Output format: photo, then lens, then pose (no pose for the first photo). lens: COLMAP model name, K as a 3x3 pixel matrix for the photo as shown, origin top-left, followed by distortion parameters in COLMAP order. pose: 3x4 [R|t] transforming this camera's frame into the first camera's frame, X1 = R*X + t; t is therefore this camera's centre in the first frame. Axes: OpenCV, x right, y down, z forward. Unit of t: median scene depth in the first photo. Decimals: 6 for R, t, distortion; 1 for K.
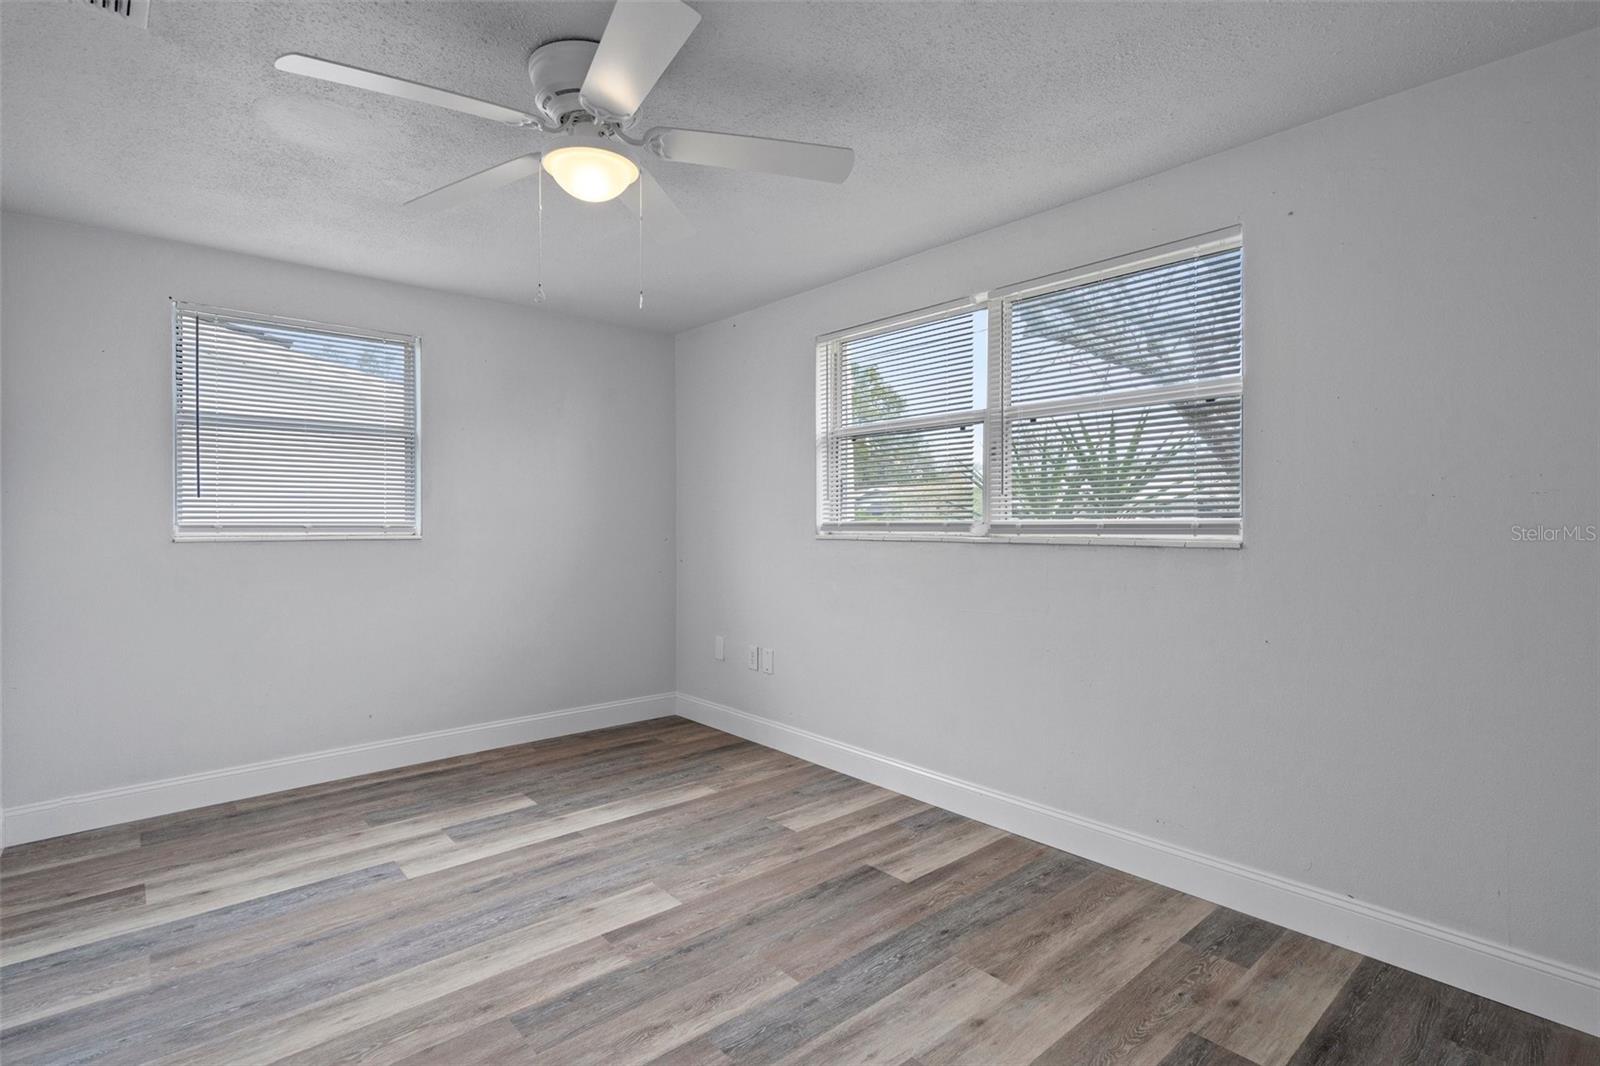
lens RADIAL K [[759.6, 0, 795.2], [0, 759.6, 527.2], [0, 0, 1]] dist [0.012567, 0.000167]
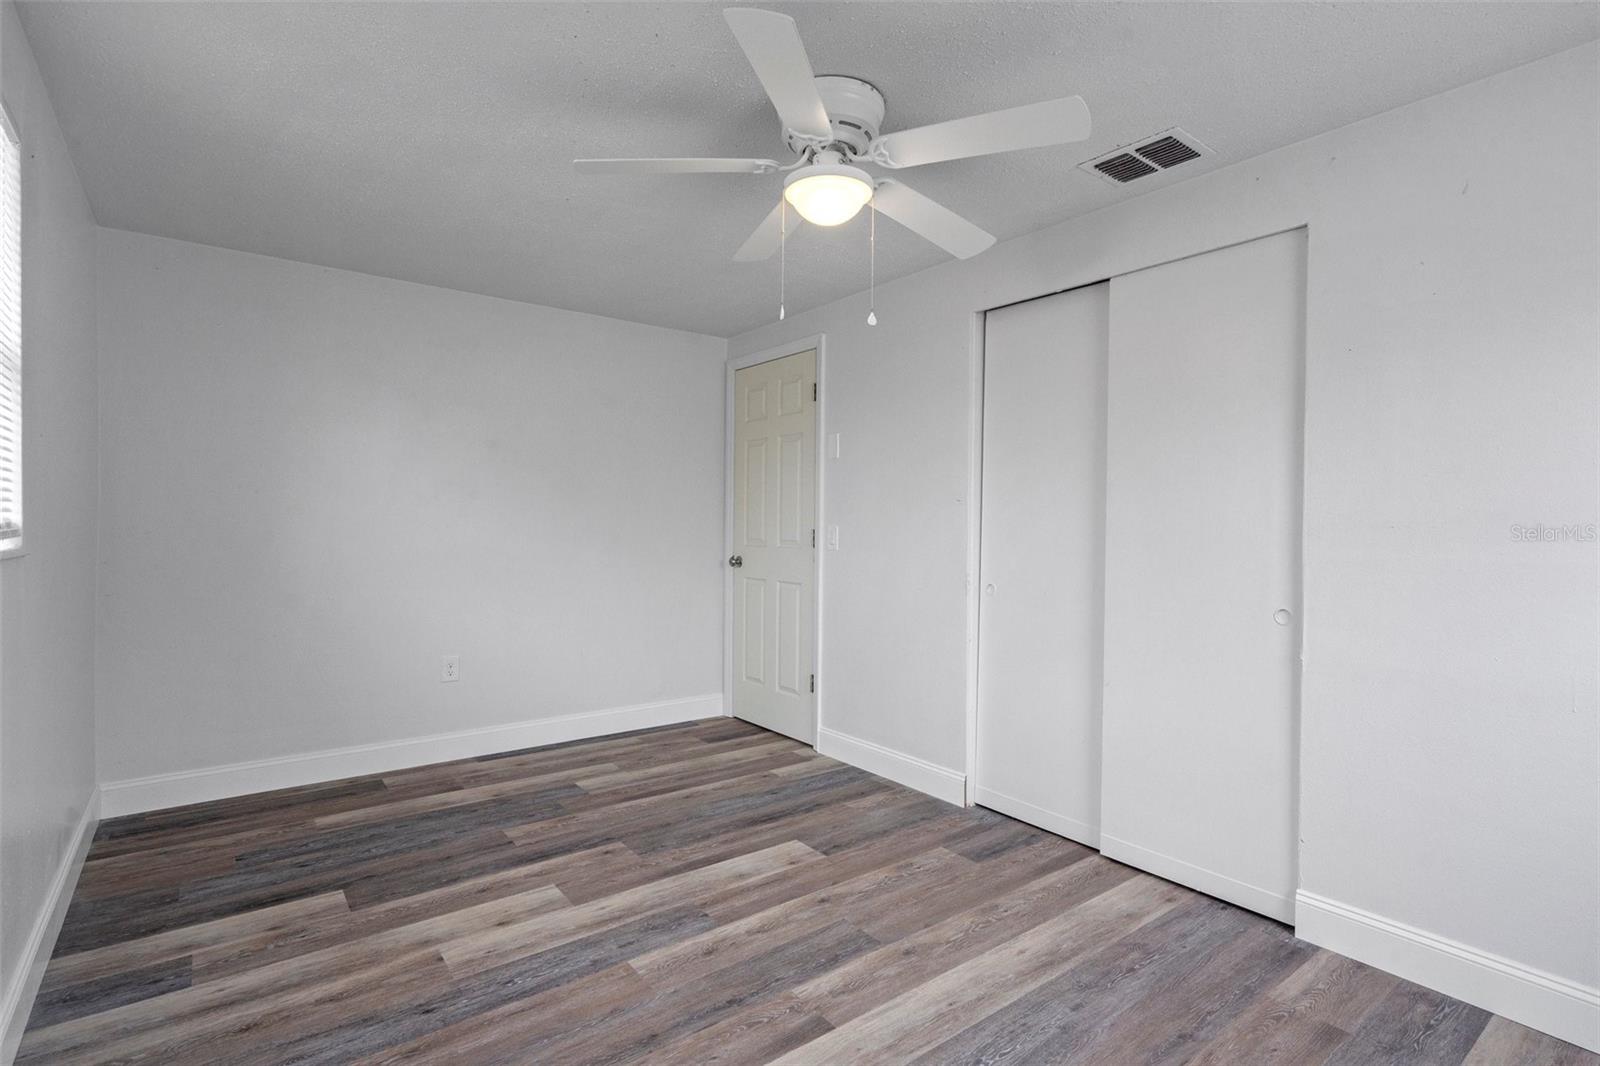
lens RADIAL K [[759.6, 0, 802.9], [0, 759.6, 531.7], [0, 0, 1]] dist [0.012567, 0.000167]
pose [[-0.998198, -0.007877, 0.059483, -0.294210], [-0.006608, 0.999747, 0.021502, -0.022099], [-0.059637, 0.021070, -0.997998, 2.023457]]
